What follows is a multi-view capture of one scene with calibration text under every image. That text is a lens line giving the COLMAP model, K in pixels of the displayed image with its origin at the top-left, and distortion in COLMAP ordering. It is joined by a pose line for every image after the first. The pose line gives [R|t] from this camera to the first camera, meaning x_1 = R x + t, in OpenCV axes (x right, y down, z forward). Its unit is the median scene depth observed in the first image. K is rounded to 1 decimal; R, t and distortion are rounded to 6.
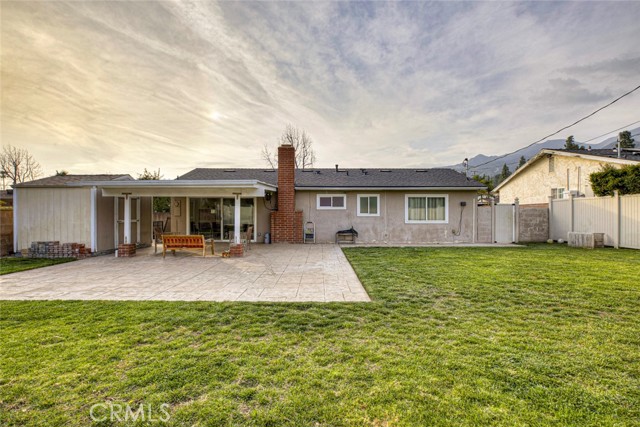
lens RADIAL K [[292.2, 0, 320.0], [0, 292.2, 213.5], [0, 0, 1]] dist [0.000518, 0.000074]
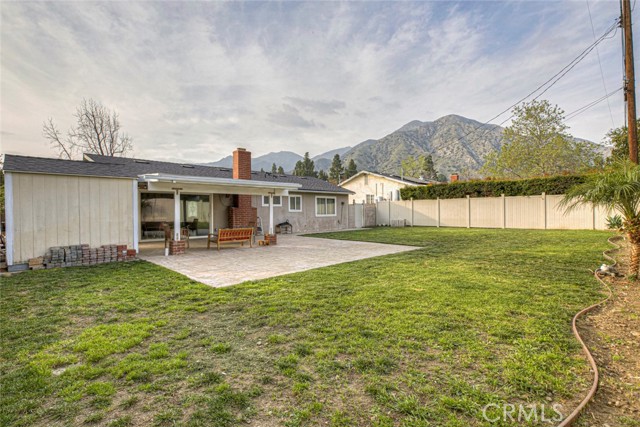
lens RADIAL K [[298.2, 0, 309.2], [0, 298.2, 210.6], [0, 0, 1]] dist [-0.002537, -0.000429]
pose [[0.720473, -0.003766, 0.693473, -0.715208], [0.004244, 0.999990, 0.001021, 0.003698], [-0.693470, 0.002207, 0.720482, -0.000544]]
